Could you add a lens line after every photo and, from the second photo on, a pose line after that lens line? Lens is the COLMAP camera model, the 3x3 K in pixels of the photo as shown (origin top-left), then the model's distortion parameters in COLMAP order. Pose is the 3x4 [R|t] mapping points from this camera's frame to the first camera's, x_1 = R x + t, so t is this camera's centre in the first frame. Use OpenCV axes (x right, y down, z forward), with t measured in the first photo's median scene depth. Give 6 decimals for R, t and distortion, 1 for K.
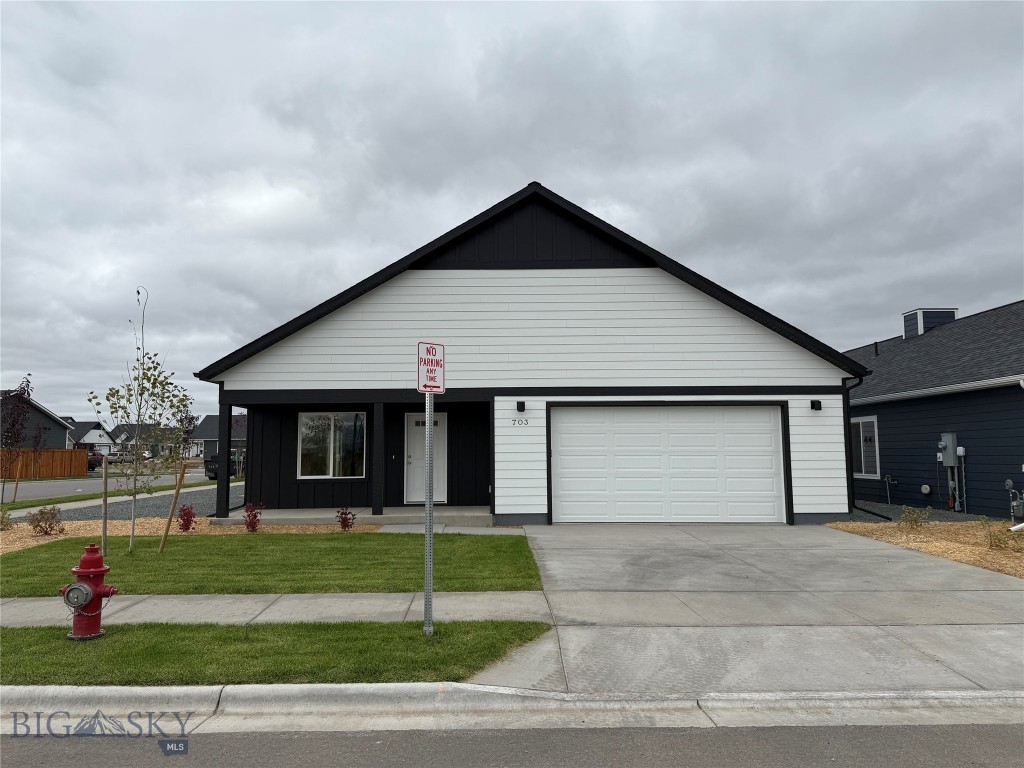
lens RADIAL K [[722.8, 0, 512.0], [0, 722.8, 384.0], [0, 0, 1]] dist [0.056841, -0.005161]
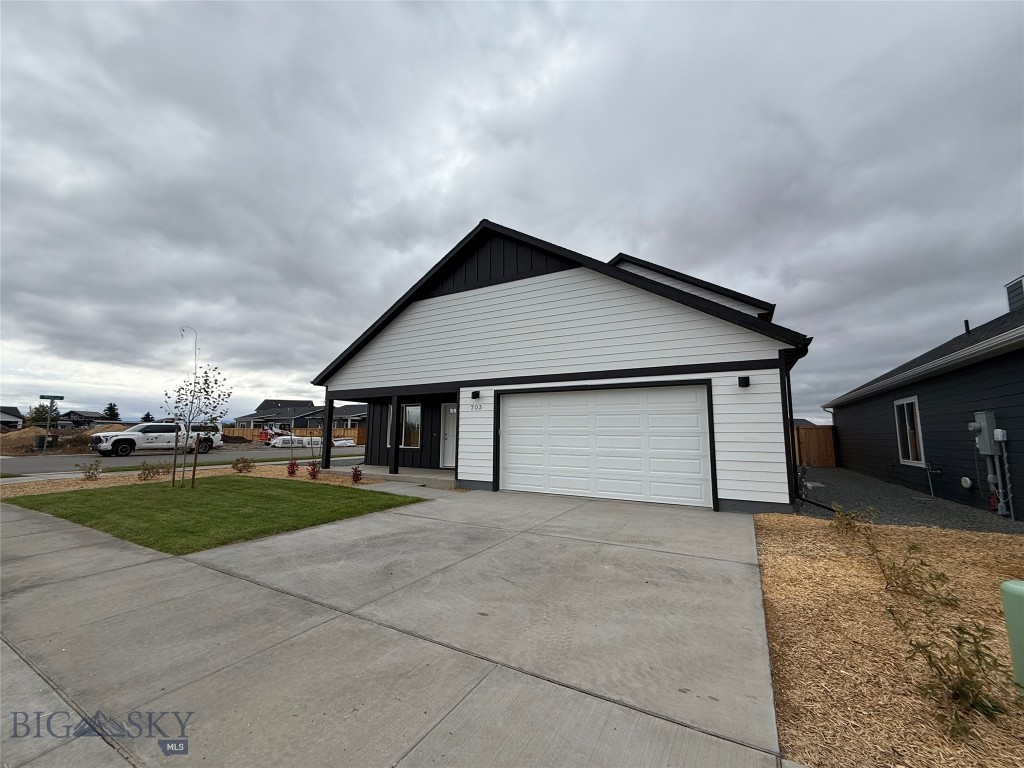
lens RADIAL K [[408.3, 0, 512.0], [0, 408.3, 384.0], [0, 0, 1]] dist [0.014954, 0.000338]
pose [[0.863104, -0.049611, -0.502583, 0.422073], [0.033380, 0.998591, -0.041249, 0.043074], [0.503921, 0.018825, 0.863544, 0.407612]]
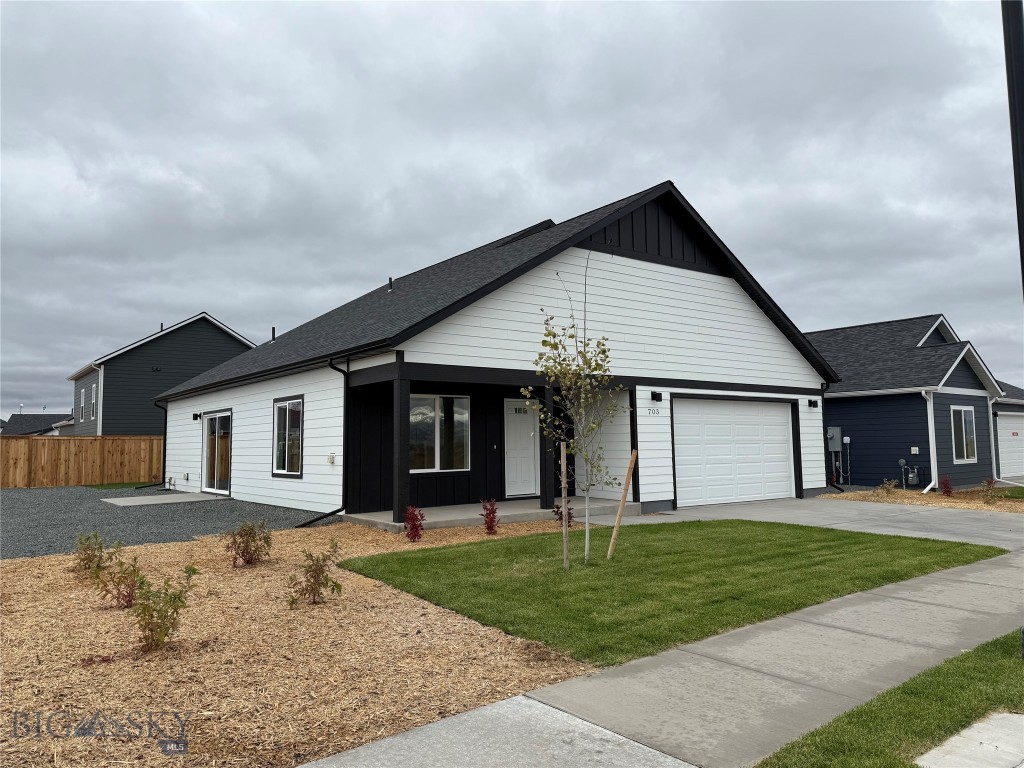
lens RADIAL K [[722.8, 0, 512.0], [0, 722.8, 384.0], [0, 0, 1]] dist [0.056841, -0.005161]
pose [[0.796237, 0.045479, 0.603273, -0.764185], [-0.053476, 0.998558, -0.004698, 0.028771], [-0.602617, -0.028520, 0.797521, 0.300798]]
